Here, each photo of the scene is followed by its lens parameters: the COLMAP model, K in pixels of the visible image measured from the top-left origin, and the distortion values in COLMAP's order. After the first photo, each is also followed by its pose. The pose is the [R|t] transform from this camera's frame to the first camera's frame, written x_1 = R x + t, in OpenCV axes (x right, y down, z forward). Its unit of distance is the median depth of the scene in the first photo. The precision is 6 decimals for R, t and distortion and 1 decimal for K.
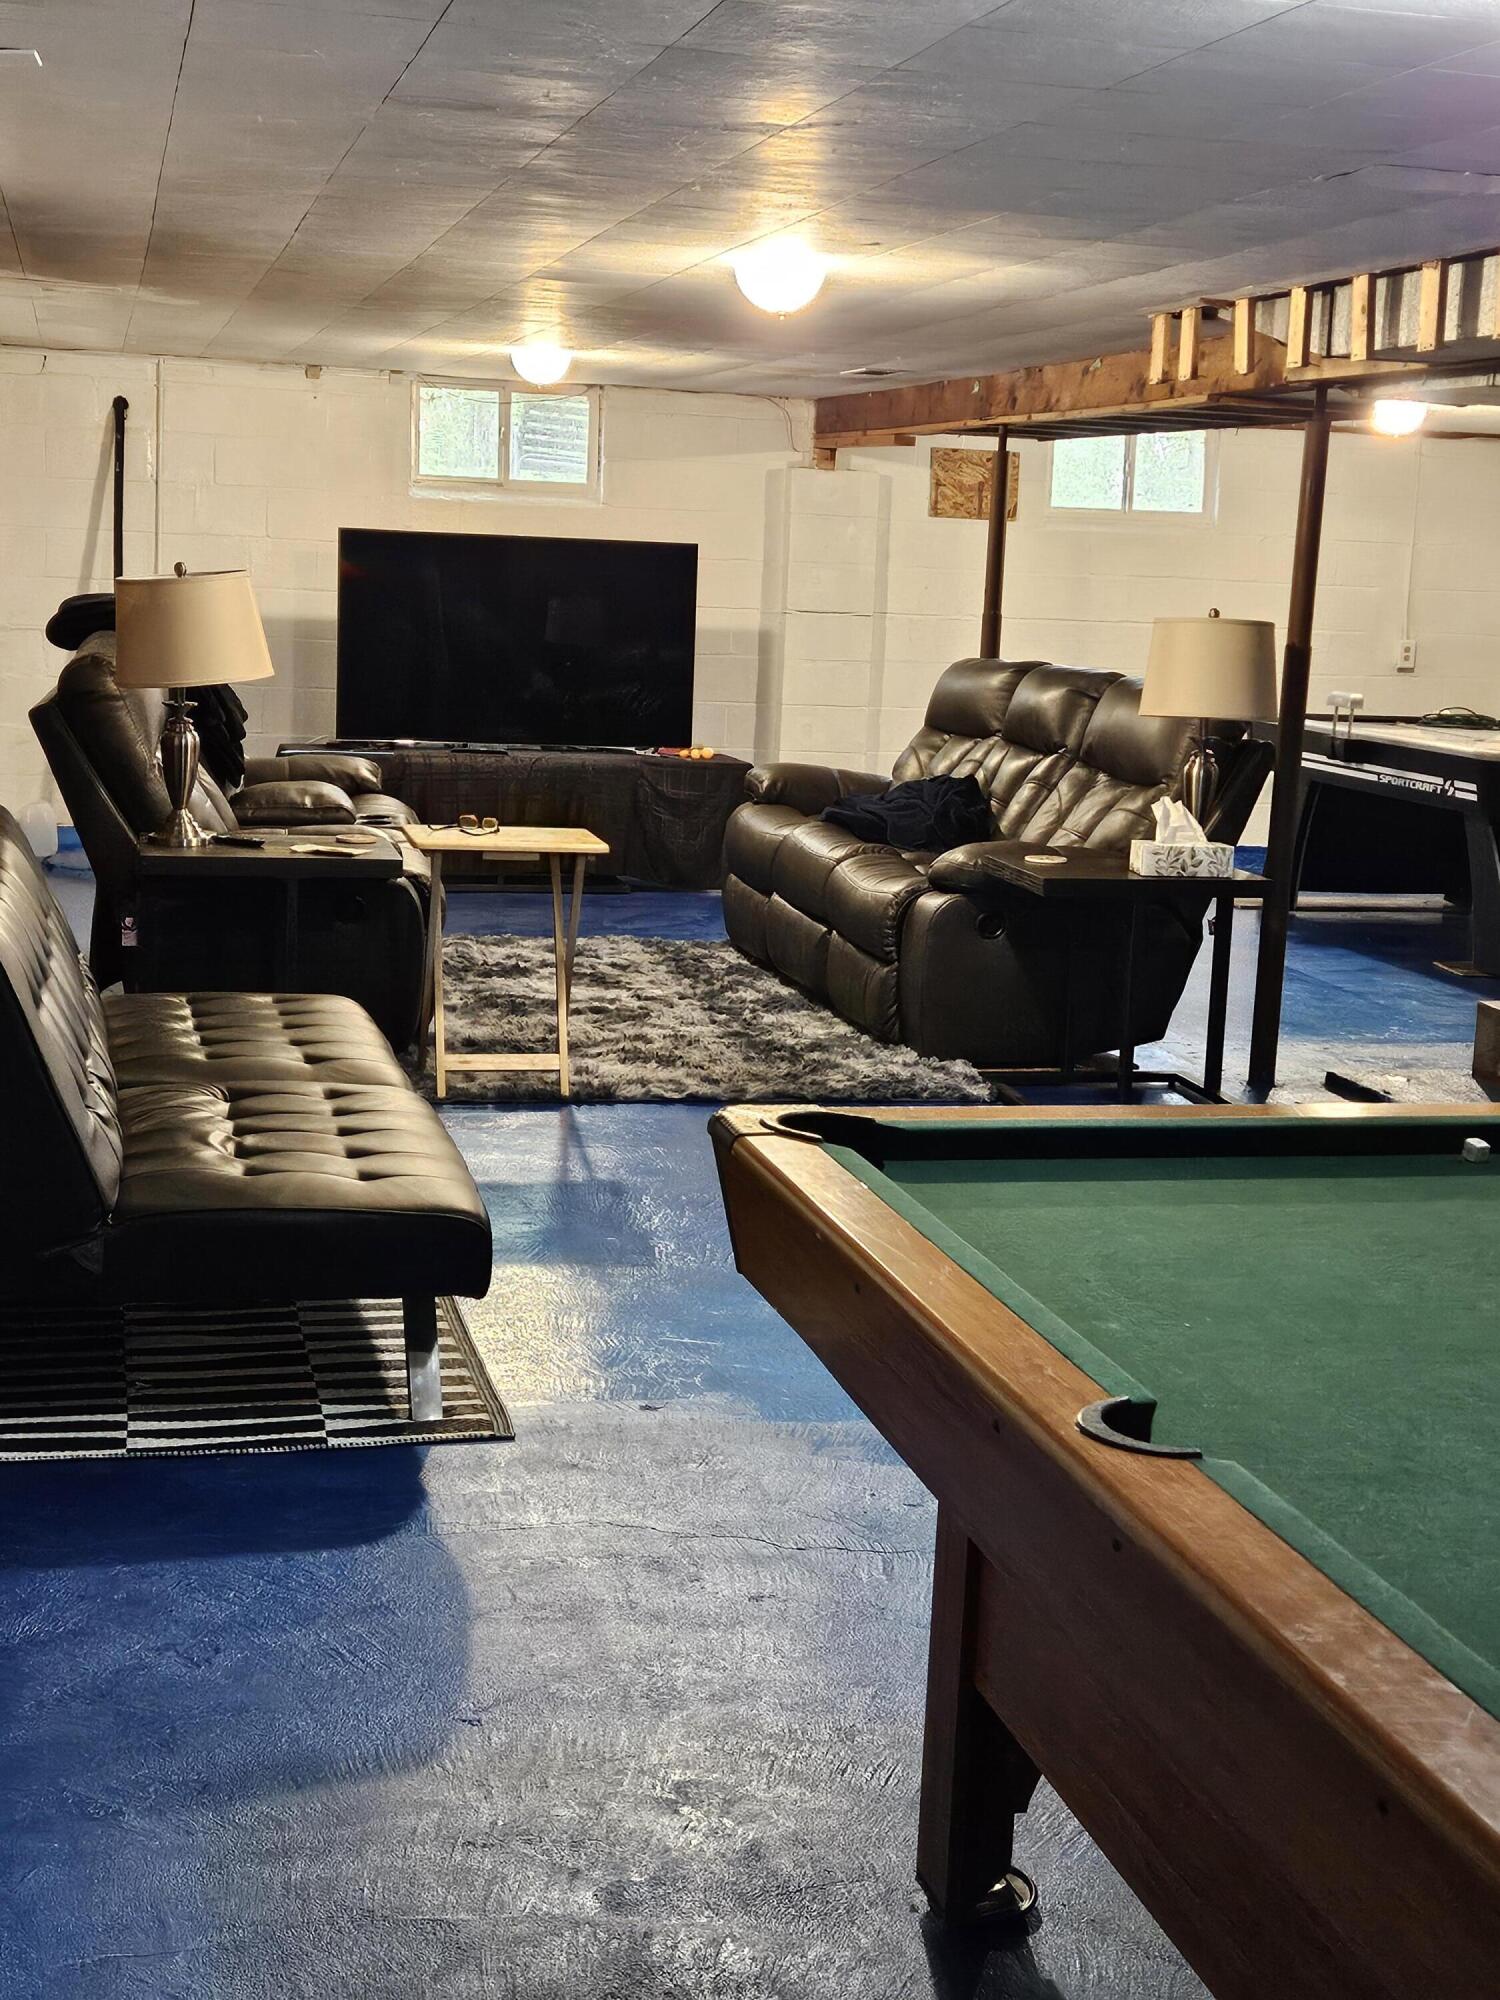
lens RADIAL K [[2662.3, 0, 712.1], [0, 2662.3, 999.0], [0, 0, 1]] dist [0.083321, 0.011651]
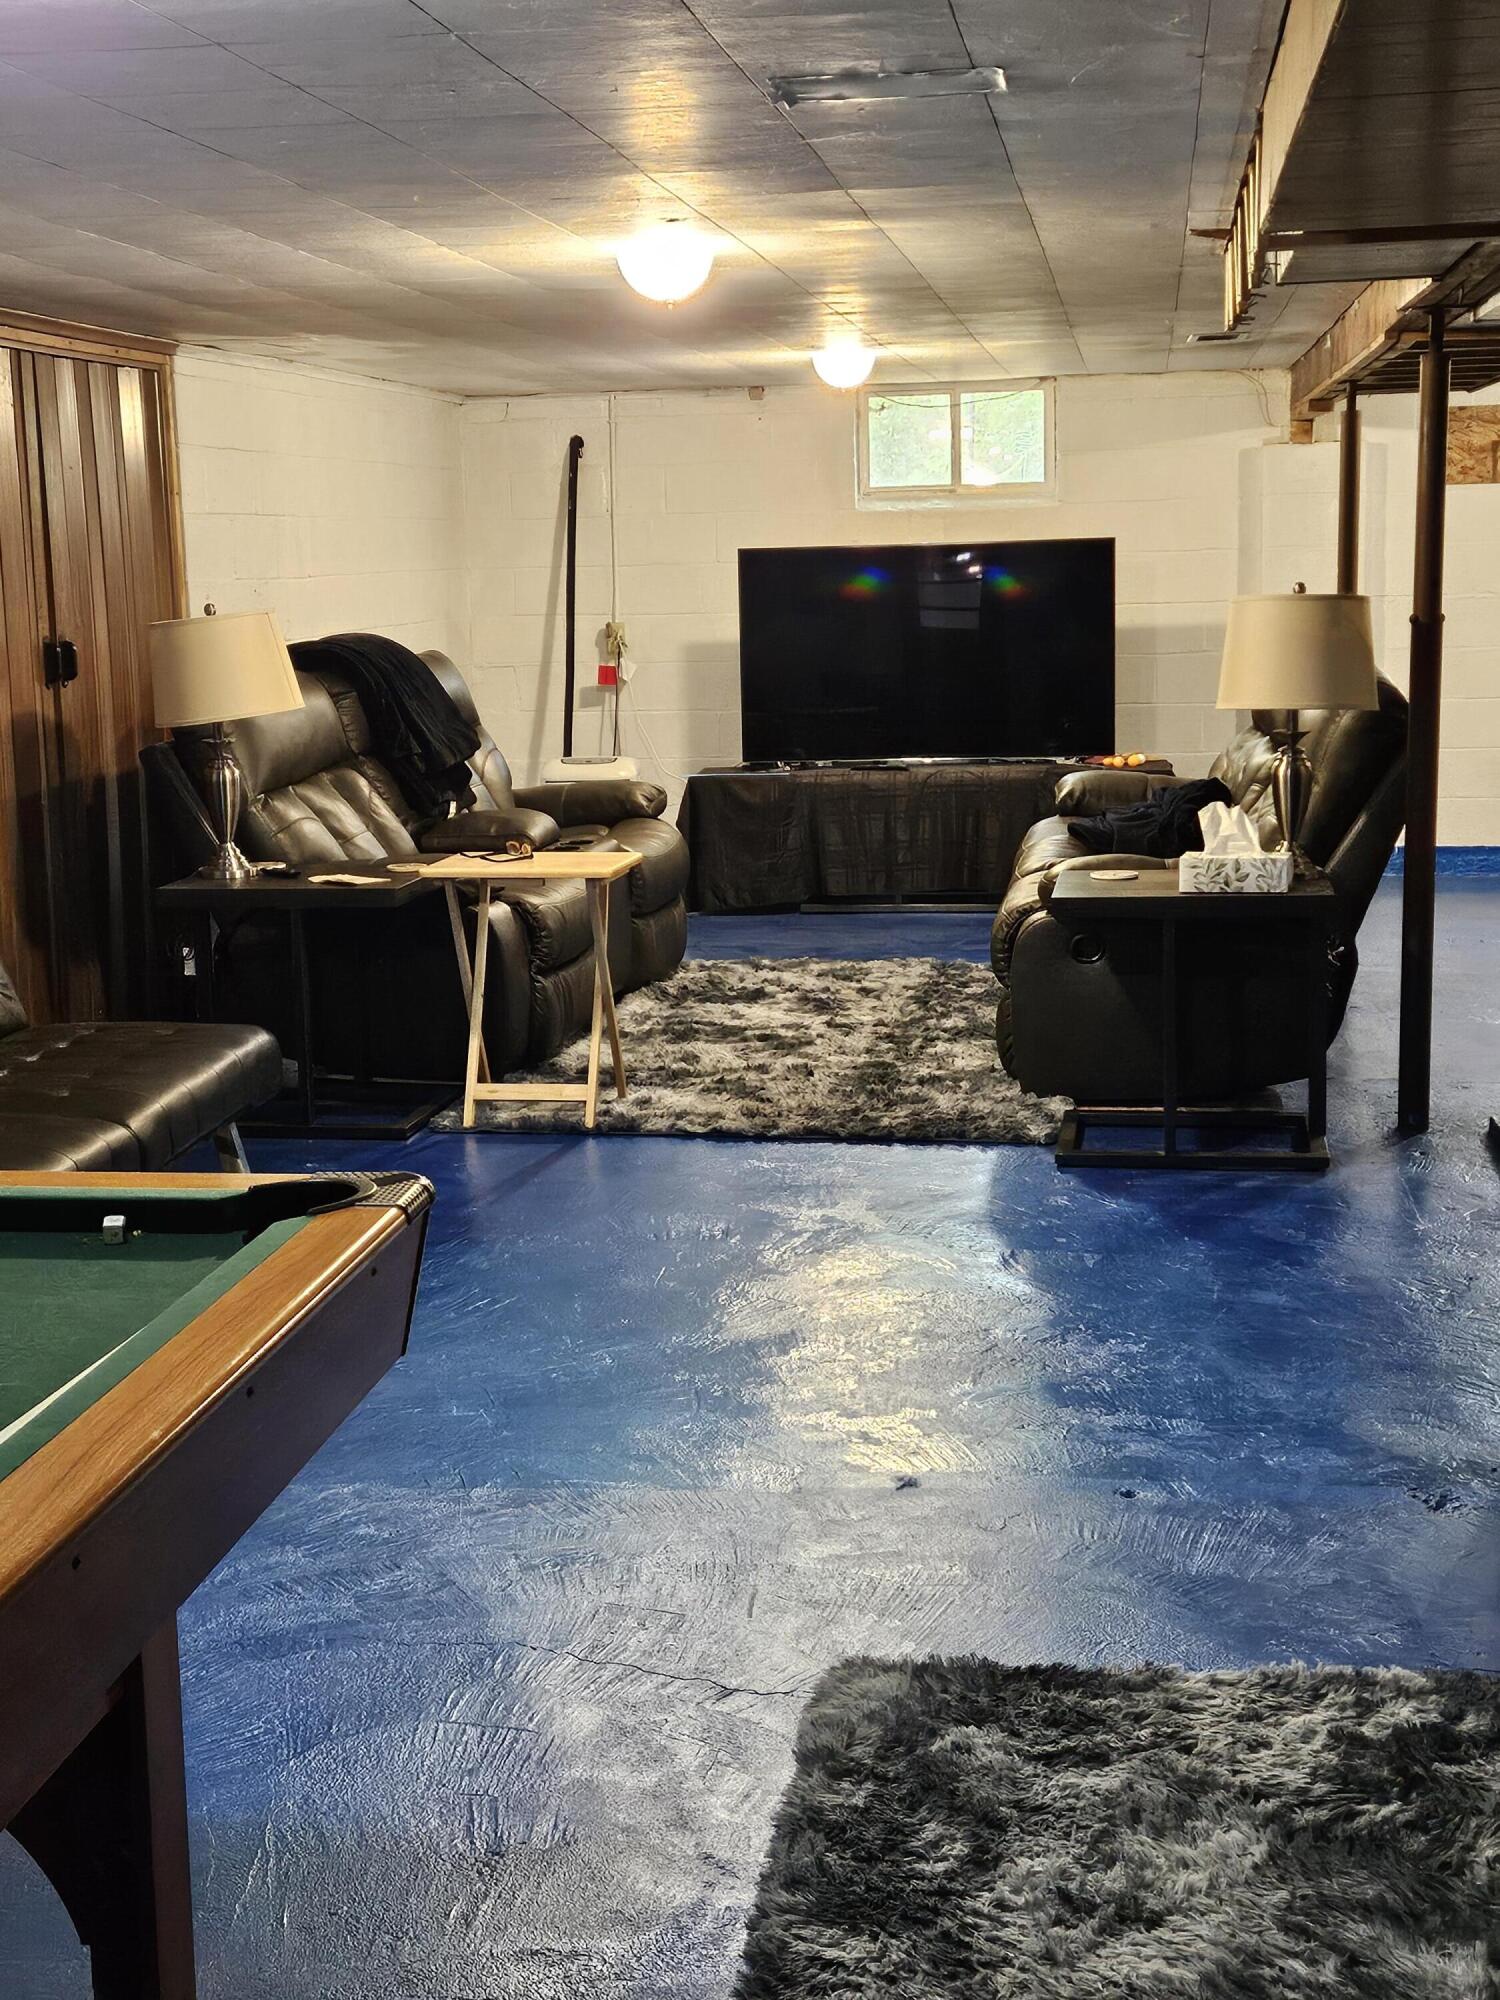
lens RADIAL K [[2662.3, 0, 712.1], [0, 2662.3, 999.0], [0, 0, 1]] dist [0.083321, 0.011651]
pose [[0.911811, 0.001339, -0.410607, 0.250219], [-0.002799, 0.999992, -0.002956, -0.005123], [0.410600, 0.003844, 0.911808, 0.085469]]
